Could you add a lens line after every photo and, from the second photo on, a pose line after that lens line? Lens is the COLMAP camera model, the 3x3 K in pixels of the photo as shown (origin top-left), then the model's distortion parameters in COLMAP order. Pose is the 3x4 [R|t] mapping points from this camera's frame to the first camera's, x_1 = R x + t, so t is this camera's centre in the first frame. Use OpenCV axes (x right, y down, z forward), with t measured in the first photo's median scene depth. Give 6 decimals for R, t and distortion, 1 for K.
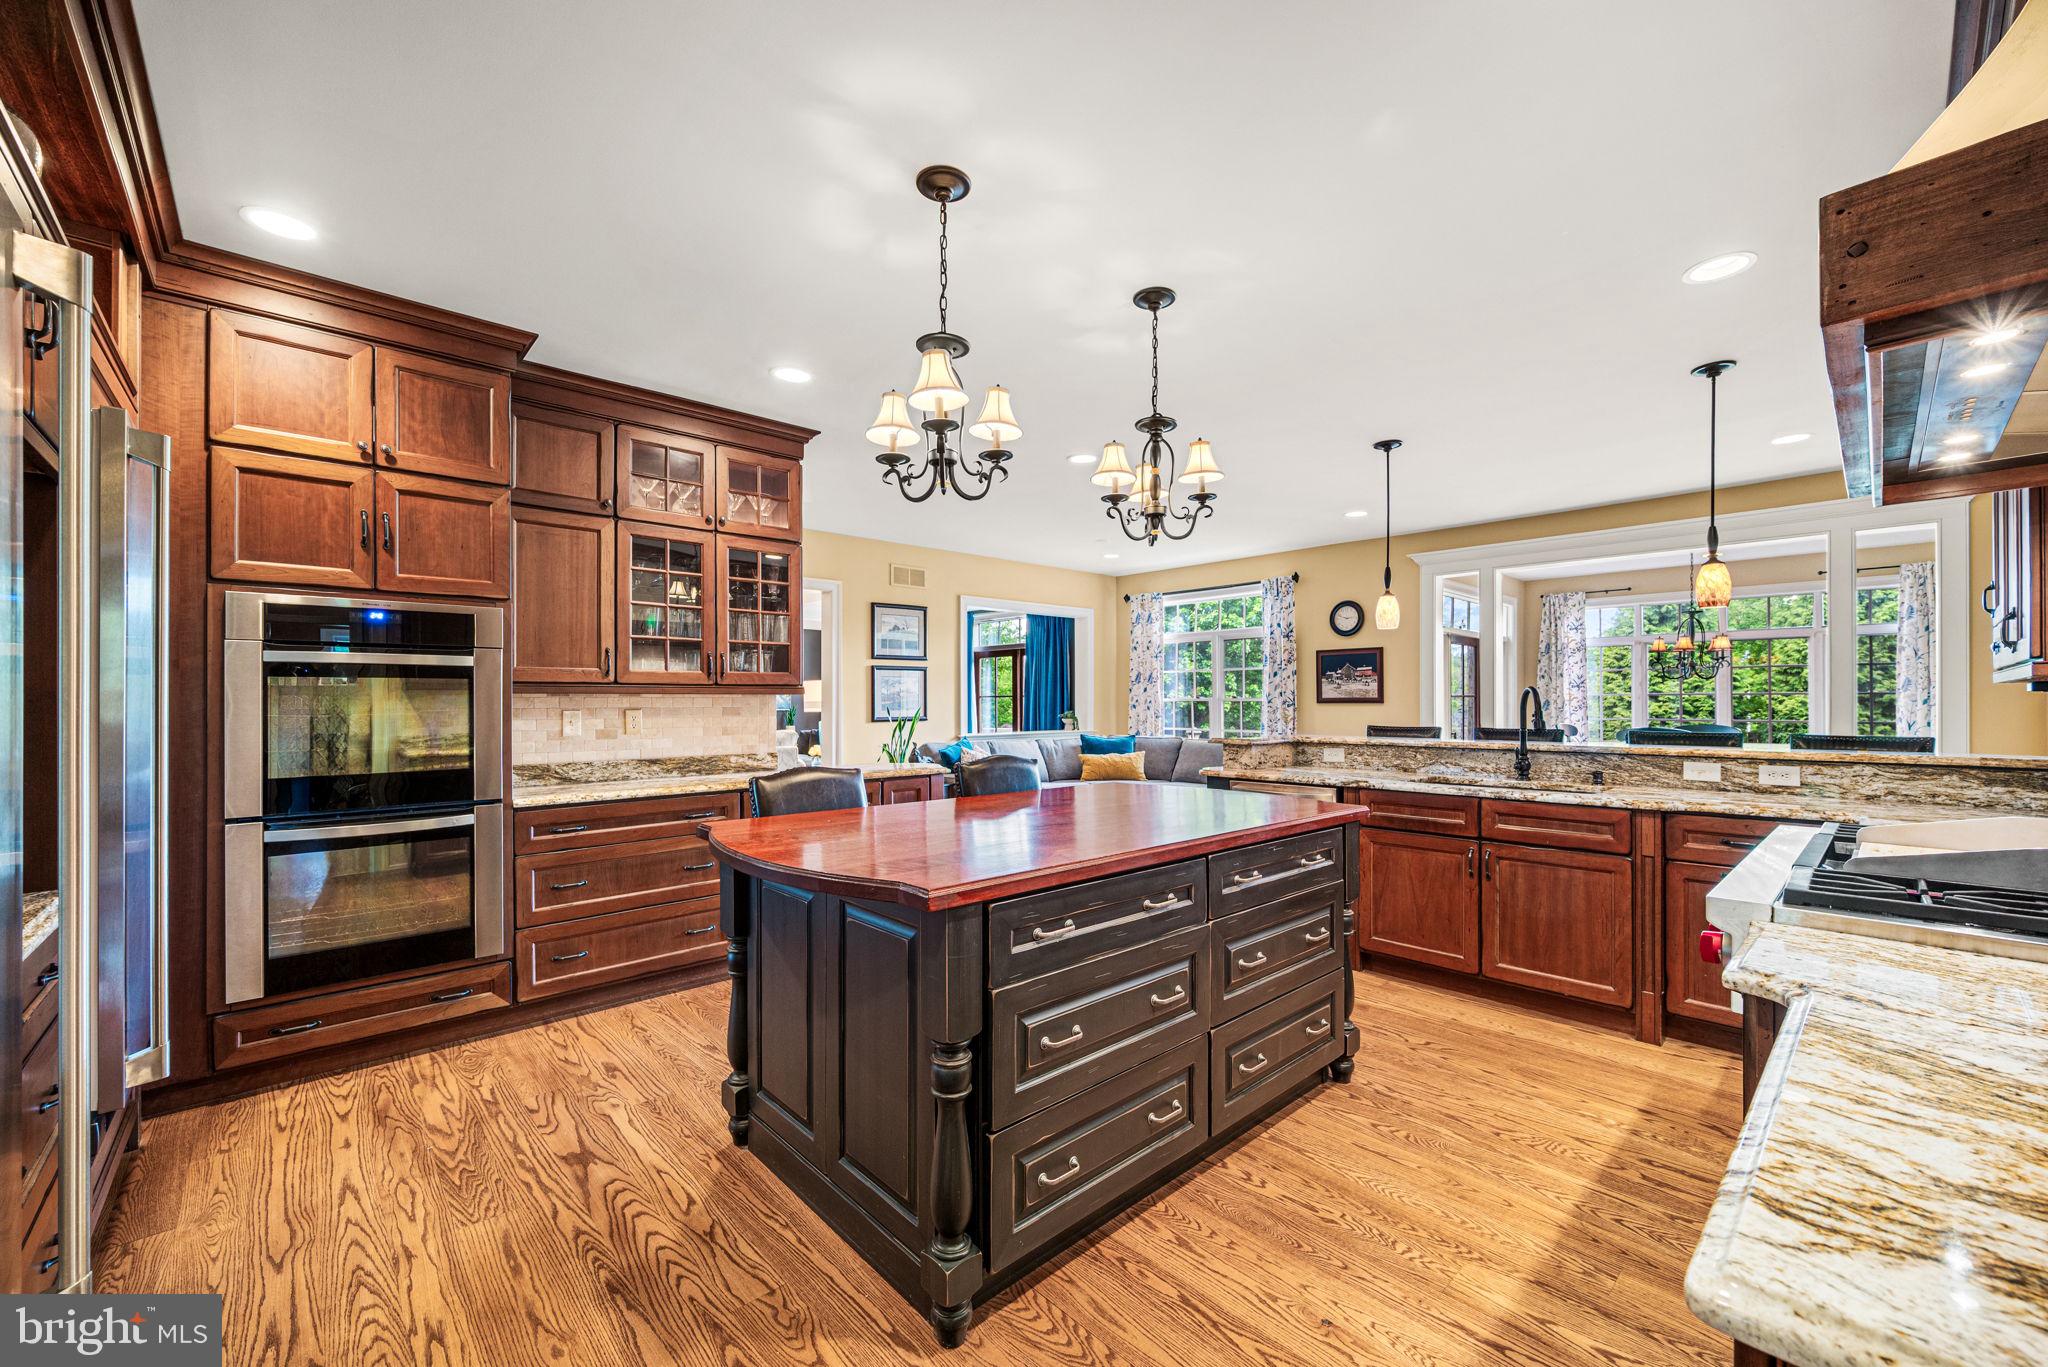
lens RADIAL K [[817.3, 0, 1023.4], [0, 817.3, 700.4], [0, 0, 1]] dist [-0.005571, 0.000412]
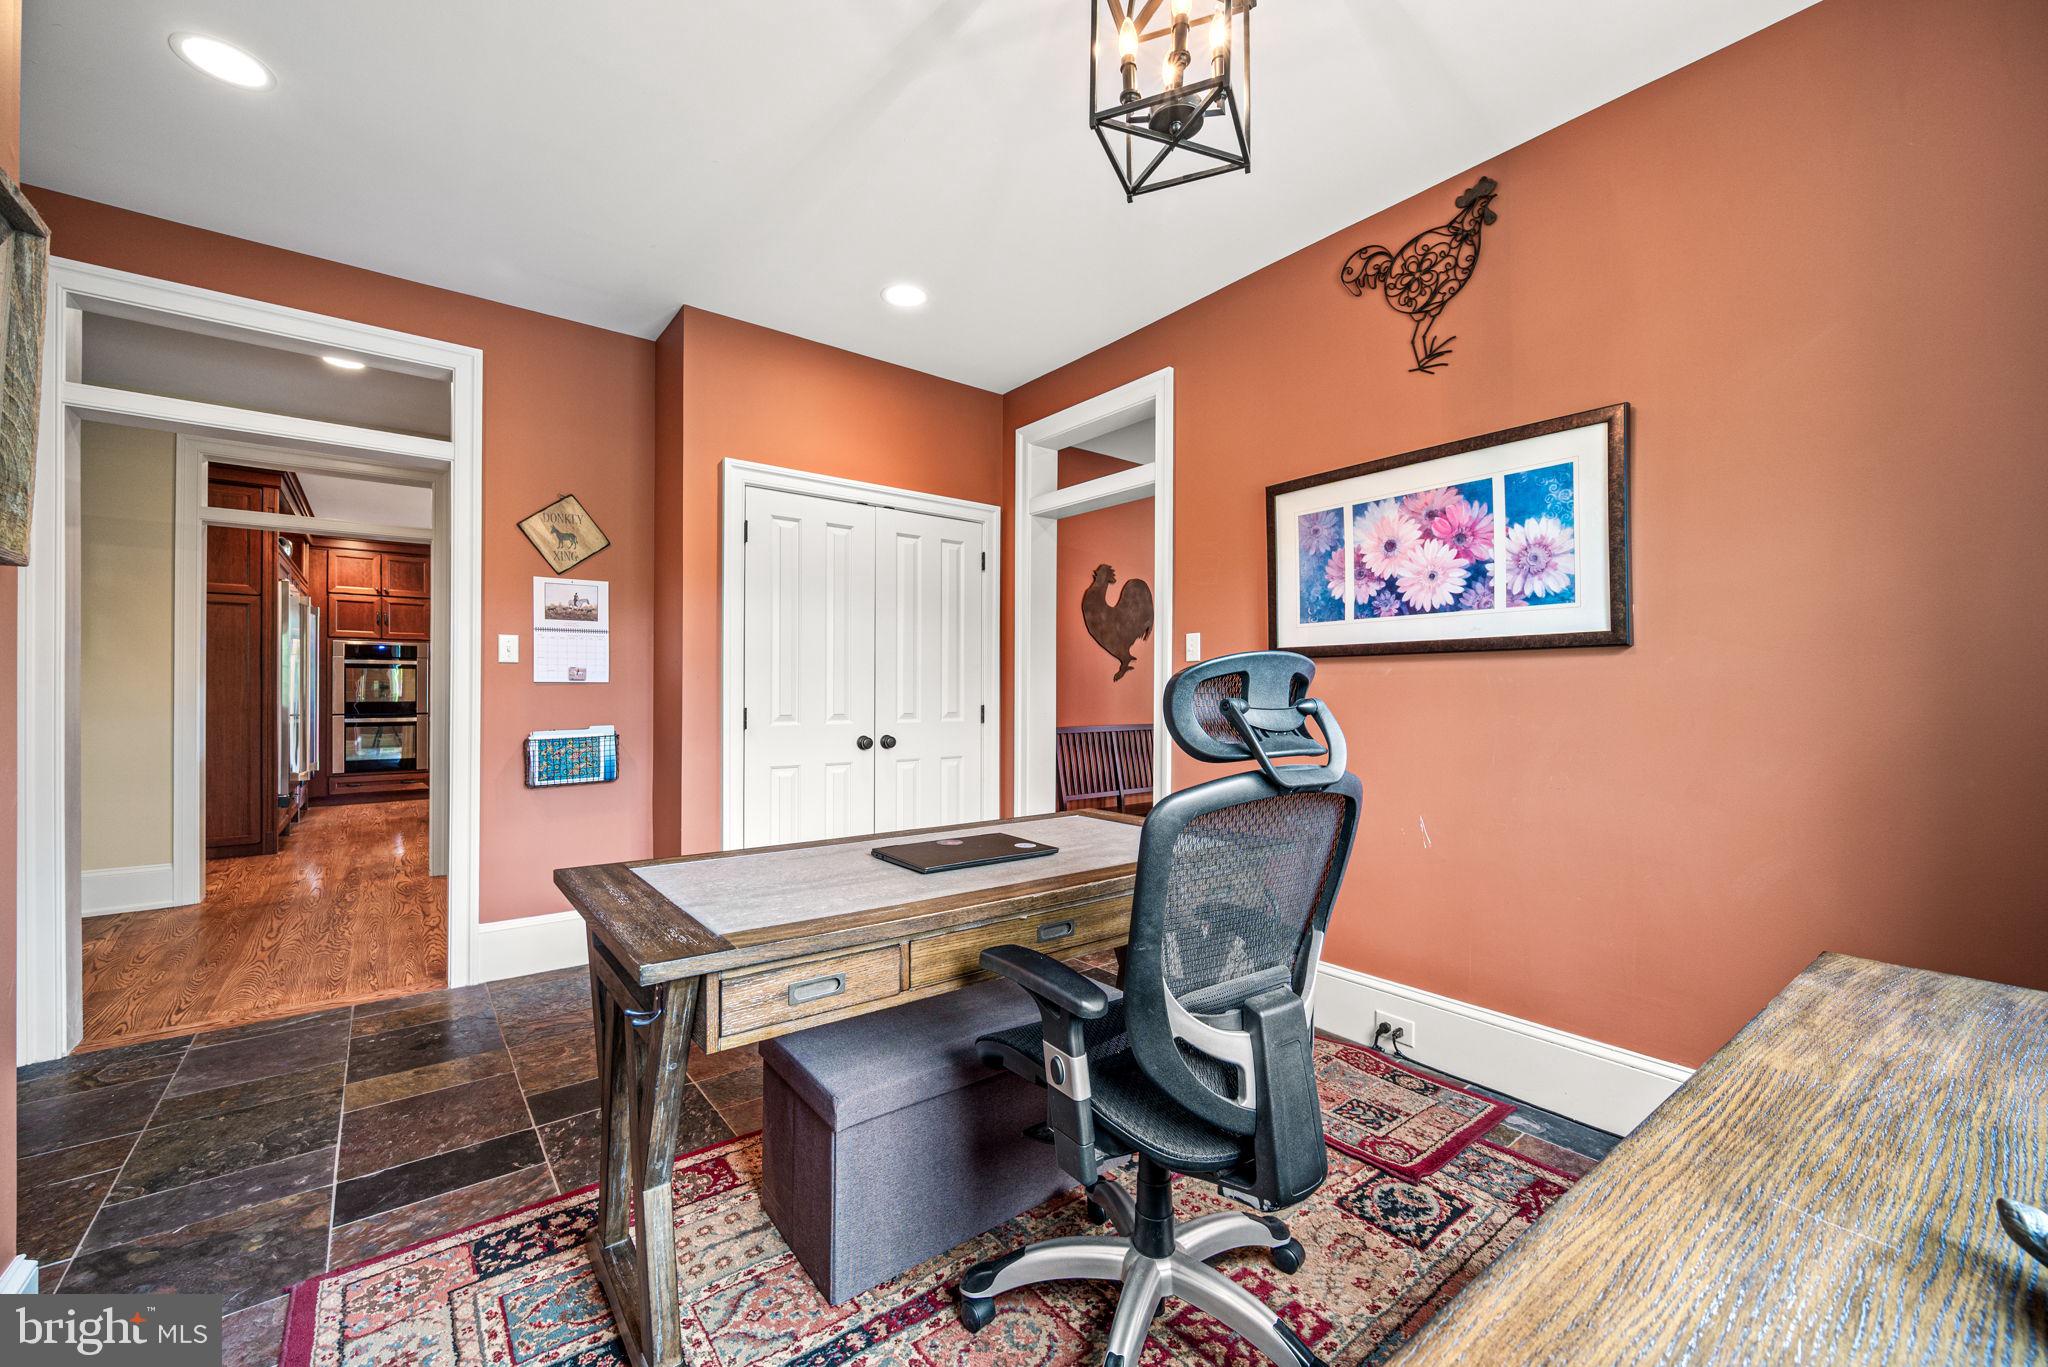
lens RADIAL K [[817.3, 0, 1031.9], [0, 817.3, 687.2], [0, 0, 1]] dist [-0.005571, 0.000412]
pose [[0.997630, 0.004229, -0.068672, 1.519637], [-0.004378, 0.999988, -0.002017, 0.030432], [0.068663, 0.002313, 0.997637, -1.537431]]
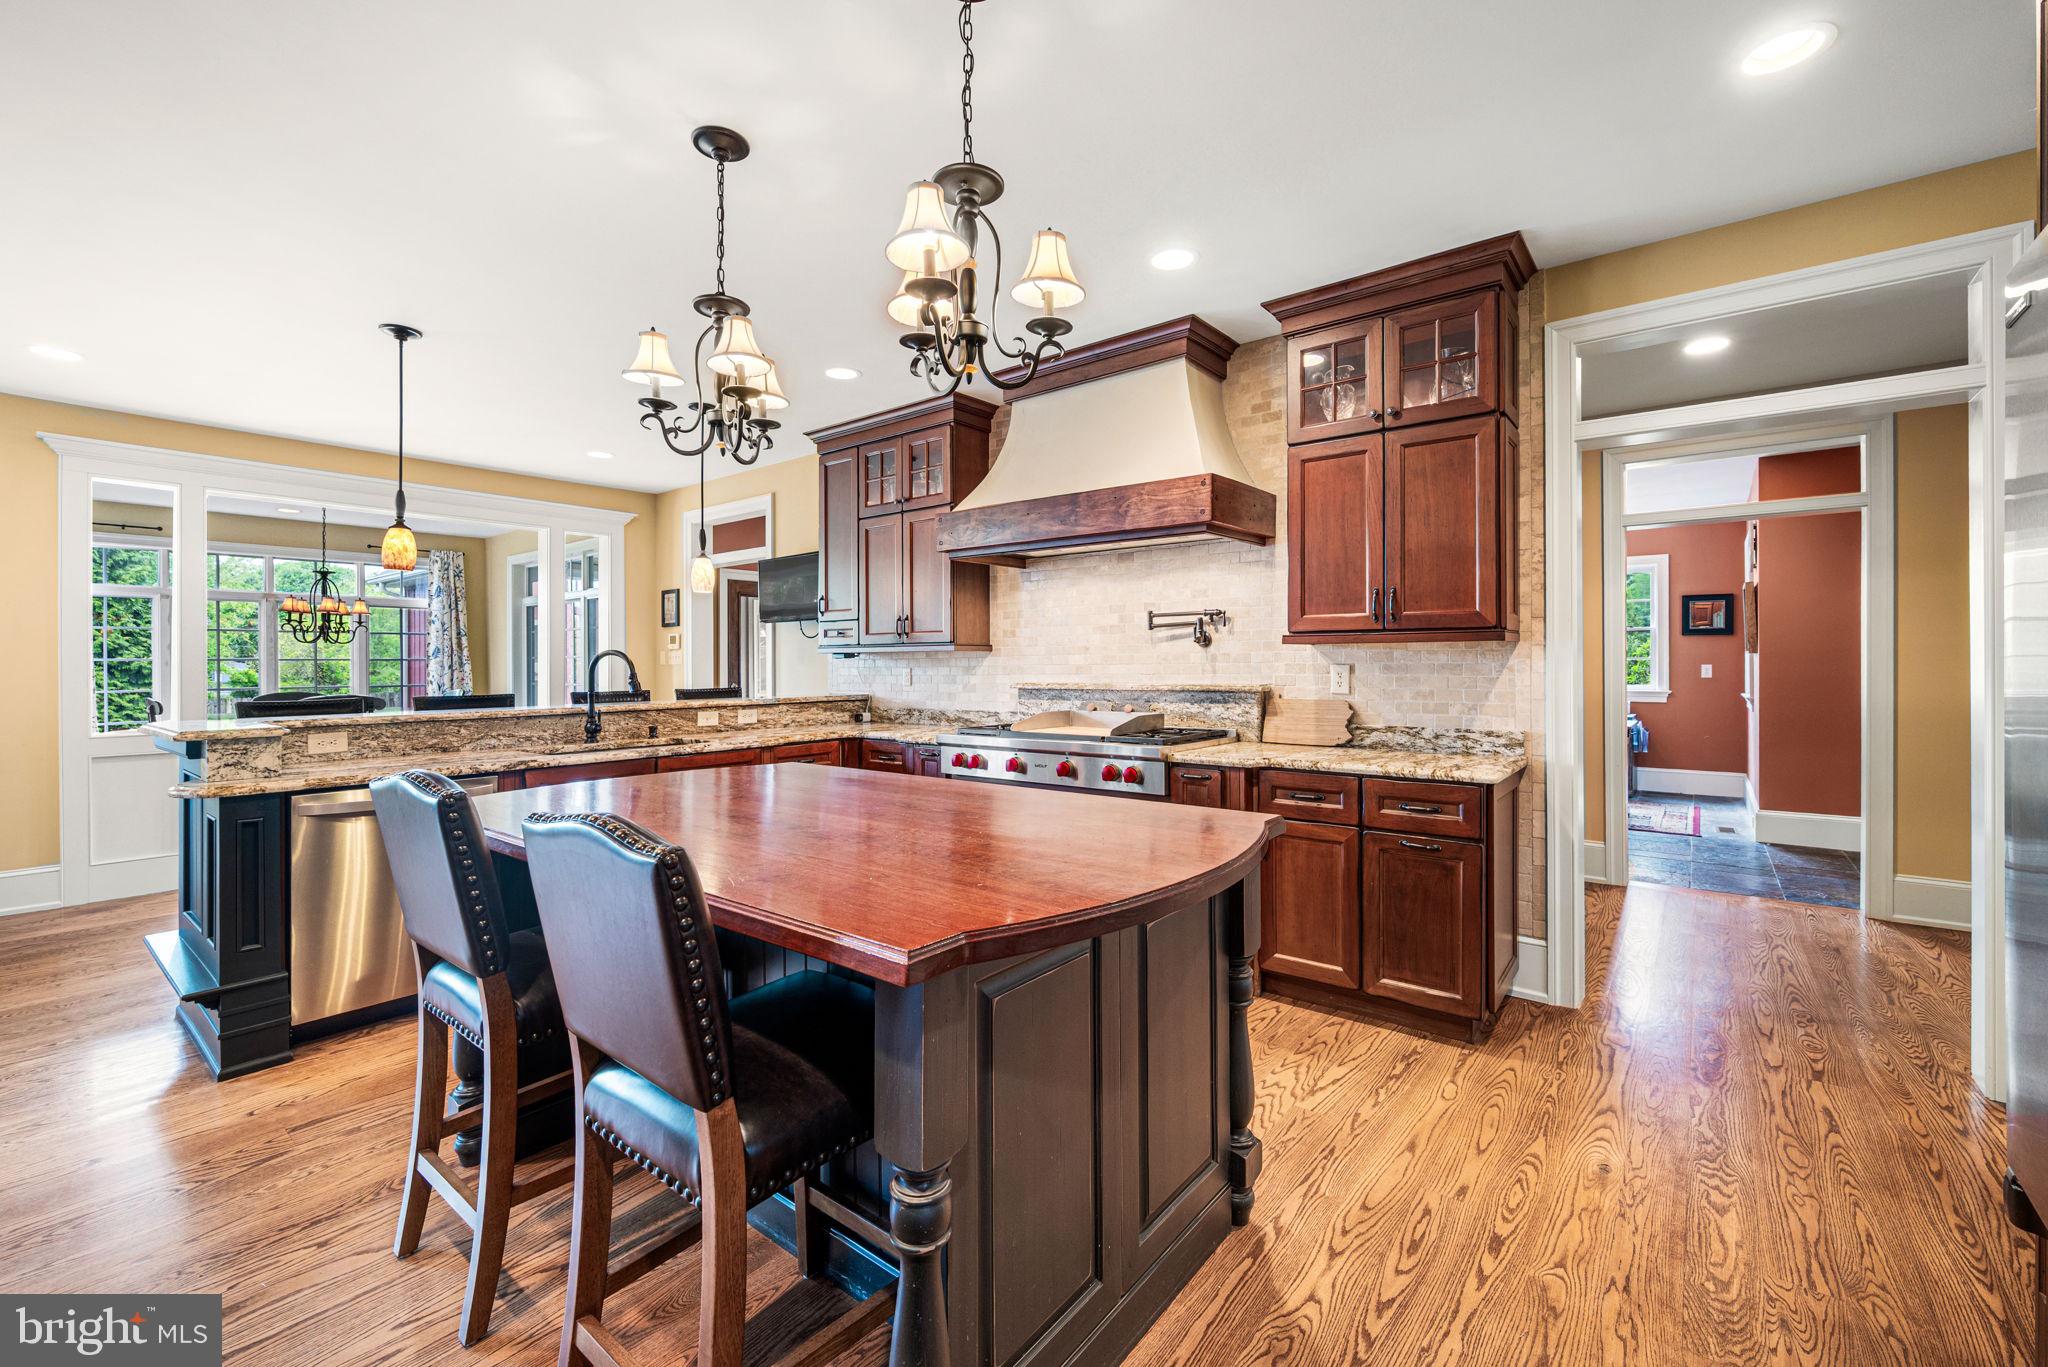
lens RADIAL K [[846.6, 0, 1036.3], [0, 846.6, 667.9], [0, 0, 1]] dist [-0.006307, 0.000556]
pose [[-0.166214, -0.003192, 0.986085, -0.609113], [0.003853, 0.999985, 0.003886, 0.003722], [-0.986082, 0.004446, -0.166199, 0.743536]]
